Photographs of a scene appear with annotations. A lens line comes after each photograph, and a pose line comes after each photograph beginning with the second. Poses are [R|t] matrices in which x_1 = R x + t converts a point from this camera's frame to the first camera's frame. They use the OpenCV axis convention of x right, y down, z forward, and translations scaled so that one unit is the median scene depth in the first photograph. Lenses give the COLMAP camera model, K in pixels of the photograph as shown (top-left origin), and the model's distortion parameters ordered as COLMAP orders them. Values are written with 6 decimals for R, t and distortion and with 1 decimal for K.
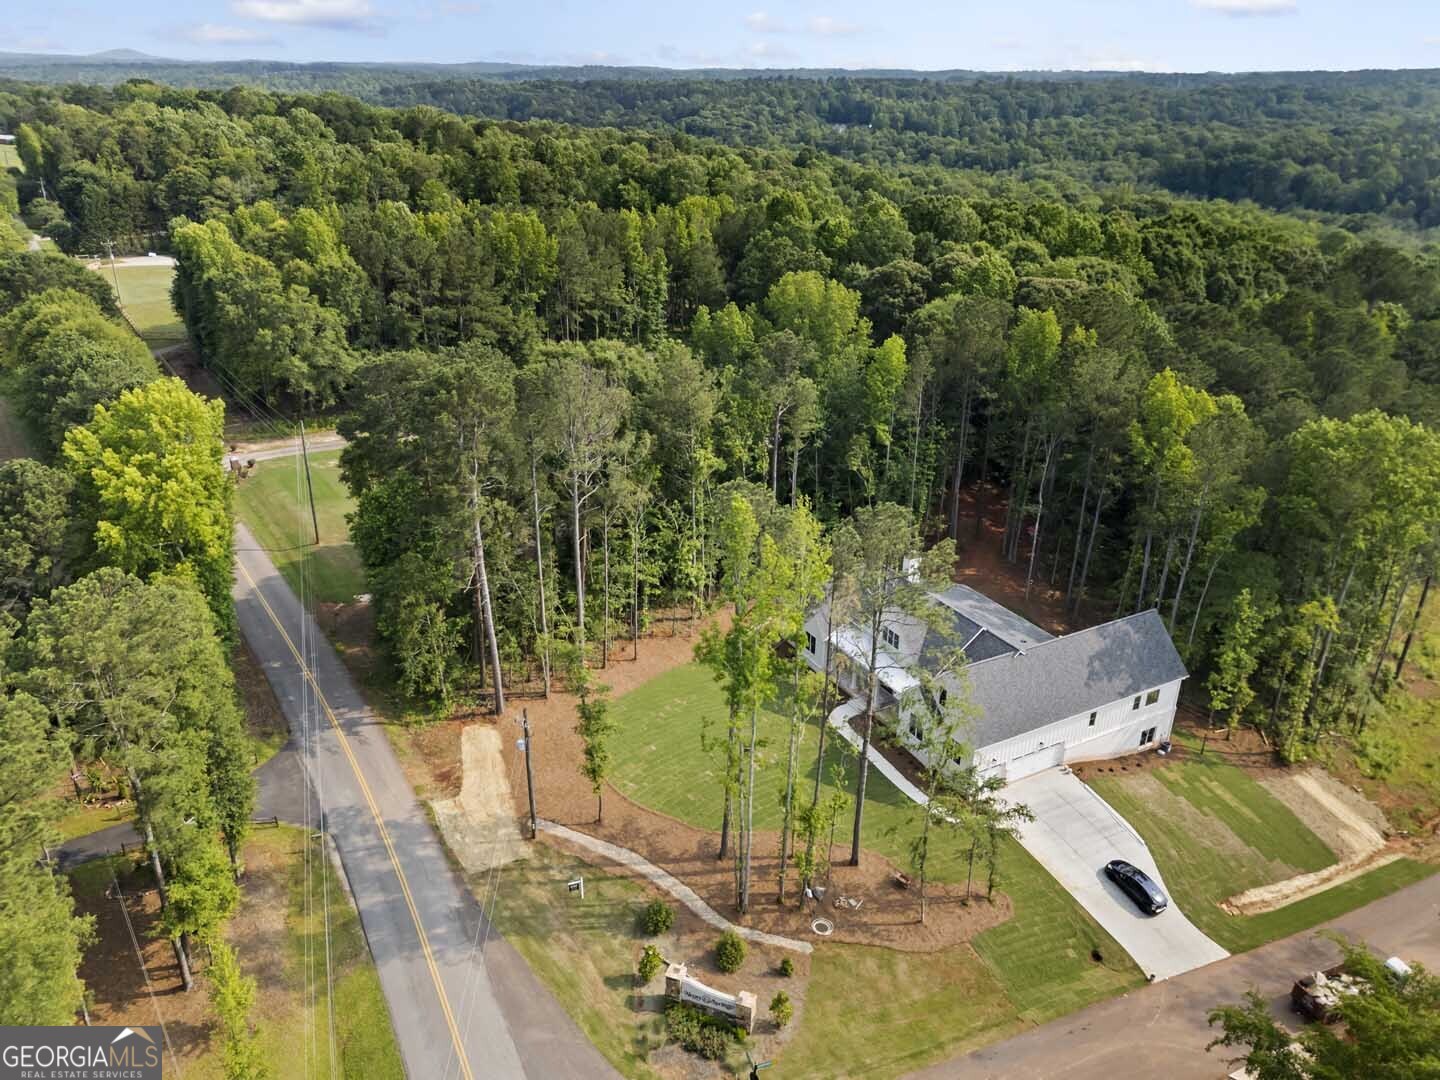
lens RADIAL K [[1020.8, 0, 706.3], [0, 1020.8, 539.6], [0, 0, 1]] dist [0.033518, -0.006251]
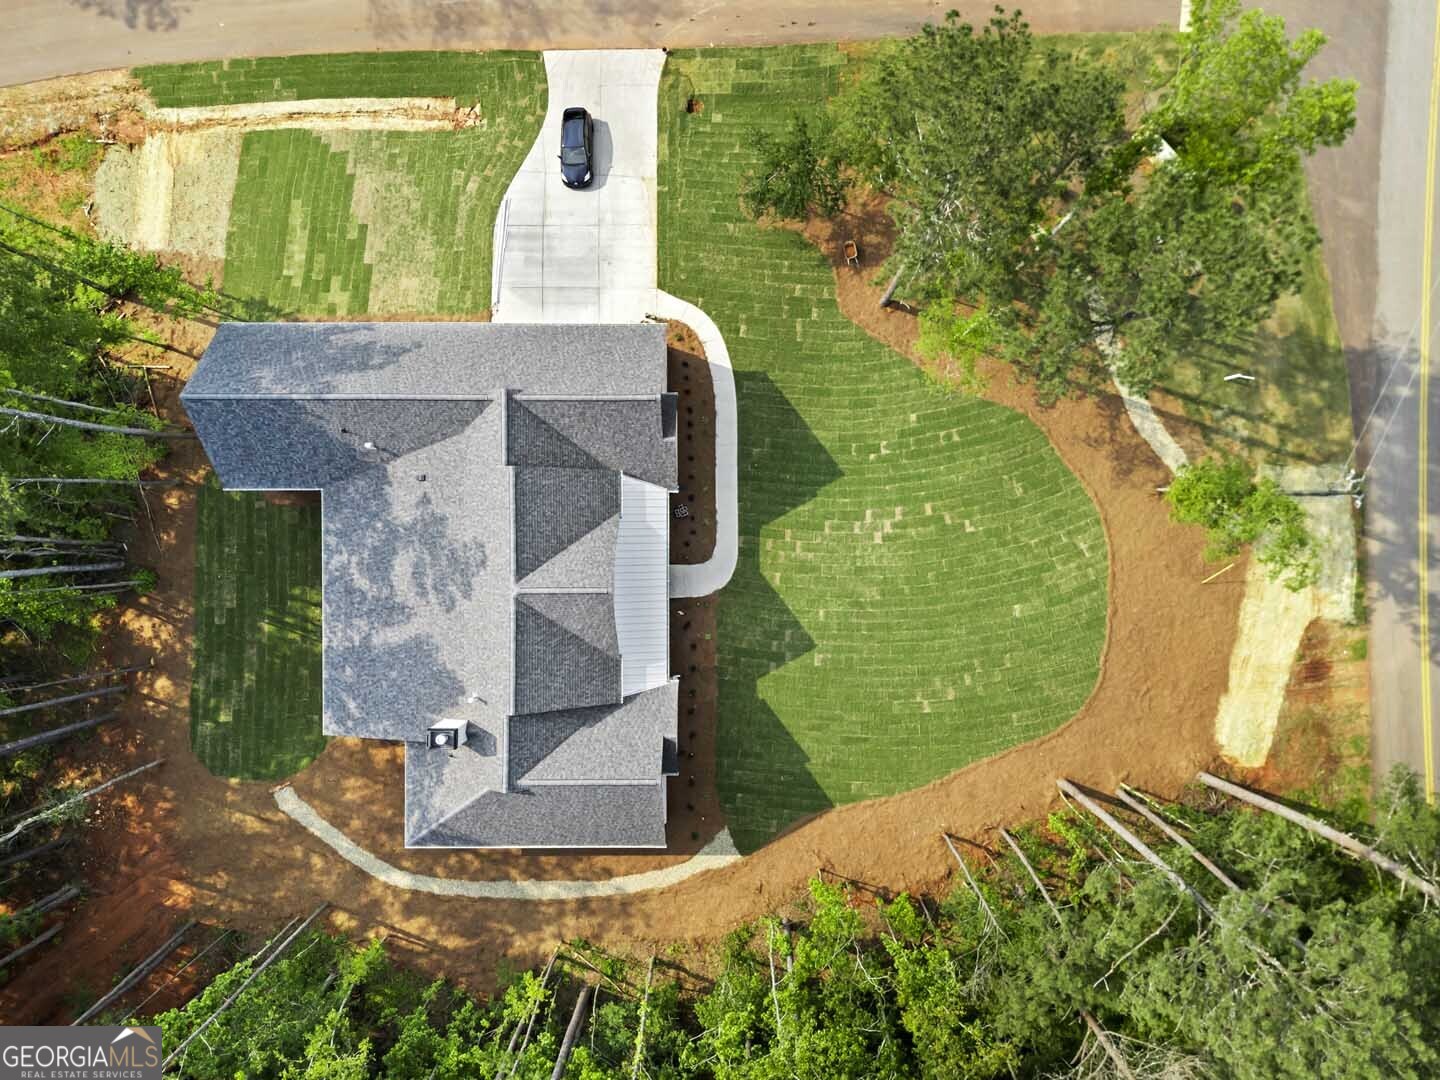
lens RADIAL K [[1020.8, 0, 706.3], [0, 1020.8, 539.6], [0, 0, 1]] dist [0.033518, -0.006251]
pose [[-0.878333, -0.478021, -0.005265, 0.152672], [0.194458, -0.367323, 0.909538, -0.430490], [-0.436712, 0.797853, 0.415587, 0.735183]]
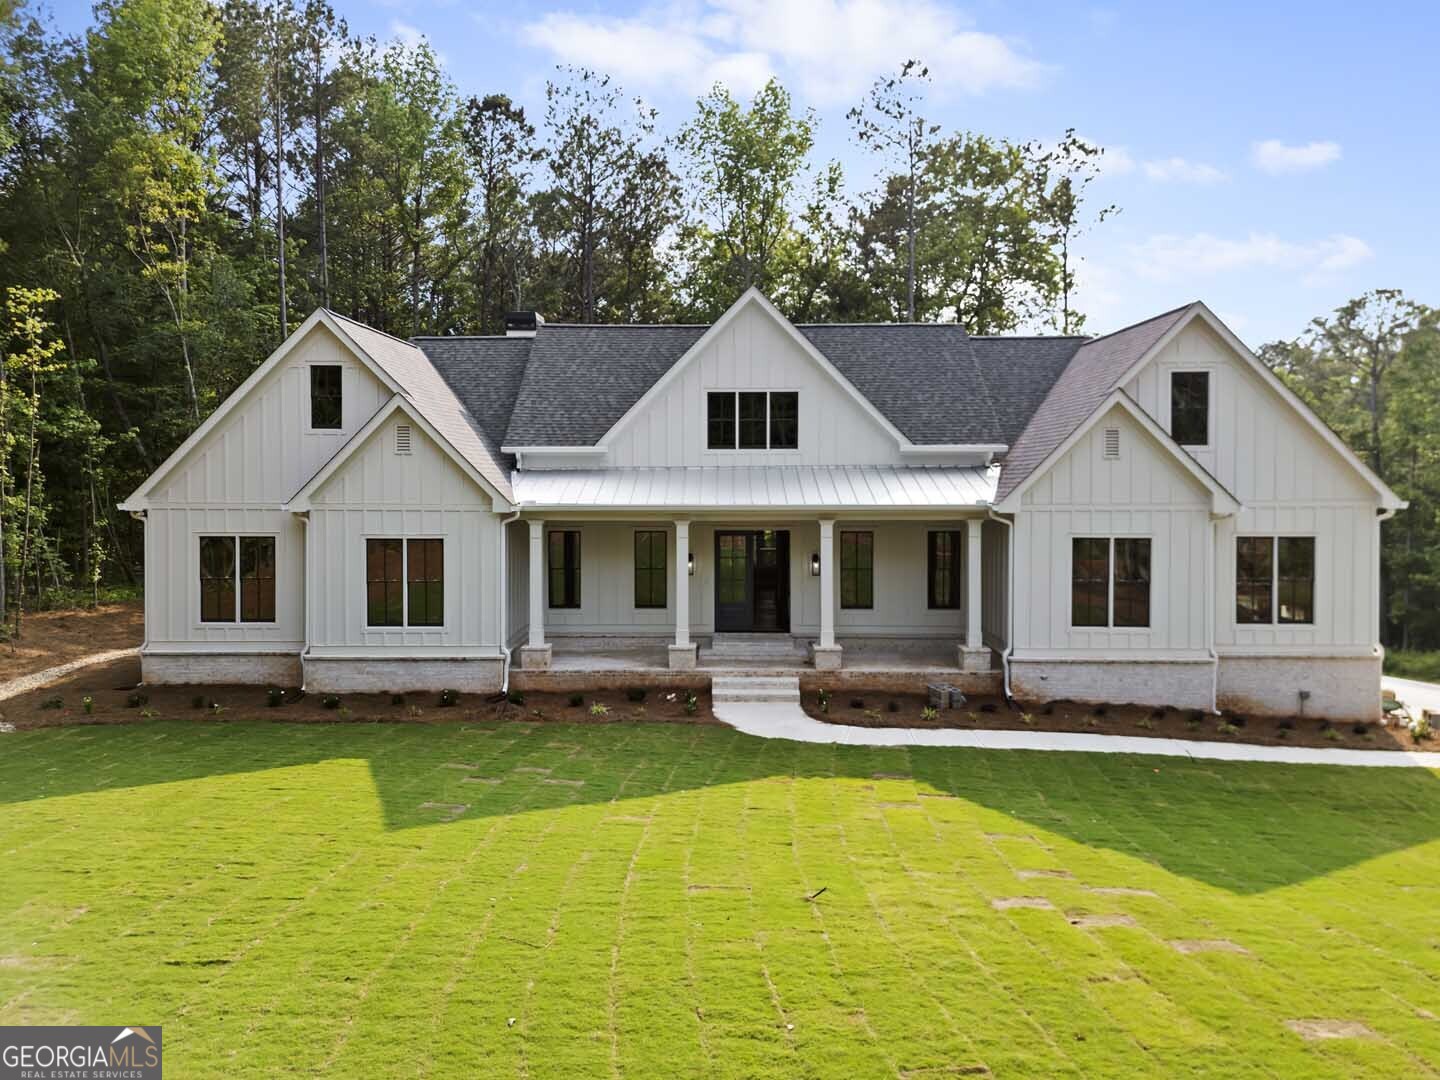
lens RADIAL K [[1020.8, 0, 706.3], [0, 1020.8, 539.6], [0, 0, 1]] dist [0.033518, -0.006251]
pose [[0.502935, -0.015969, 0.864177, -0.068699], [0.355182, 0.915327, -0.189795, 0.183127], [-0.787974, 0.402394, 0.466022, 0.927433]]
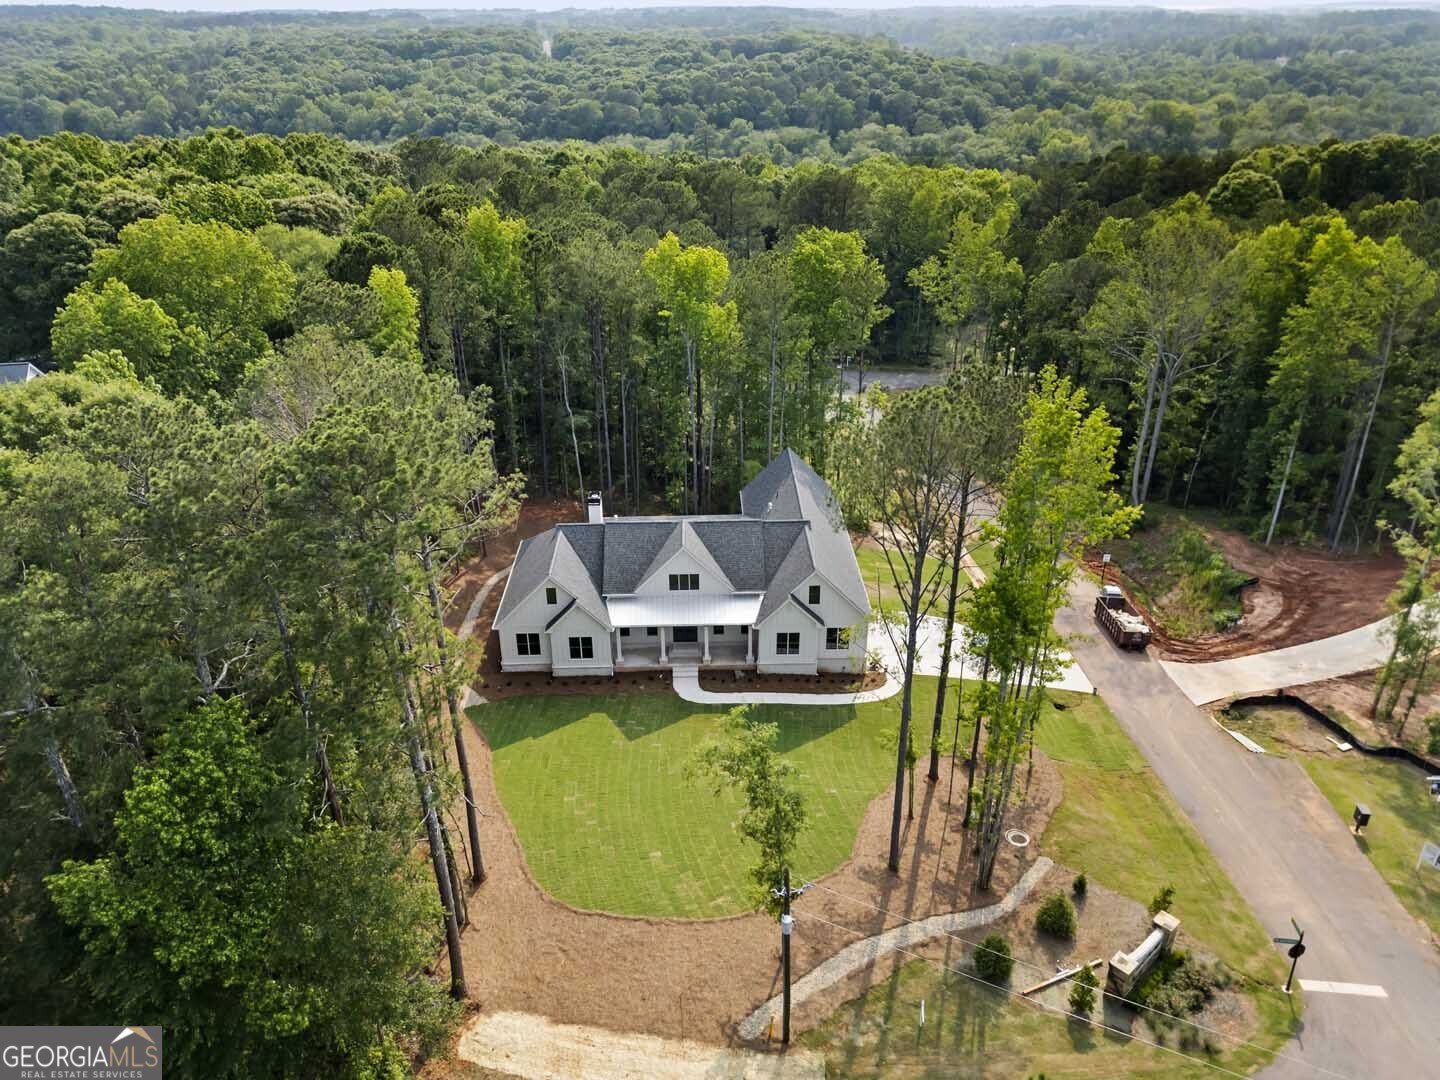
lens RADIAL K [[1008.9, 0, 720.0], [0, 1008.9, 540.0], [0, 0, 1]] dist [0.043561, 0.000356]
pose [[0.457584, -0.415289, 0.786226, -0.471334], [0.367651, 0.893470, 0.257962, -0.146535], [-0.809599, 0.171017, 0.561519, 0.513861]]
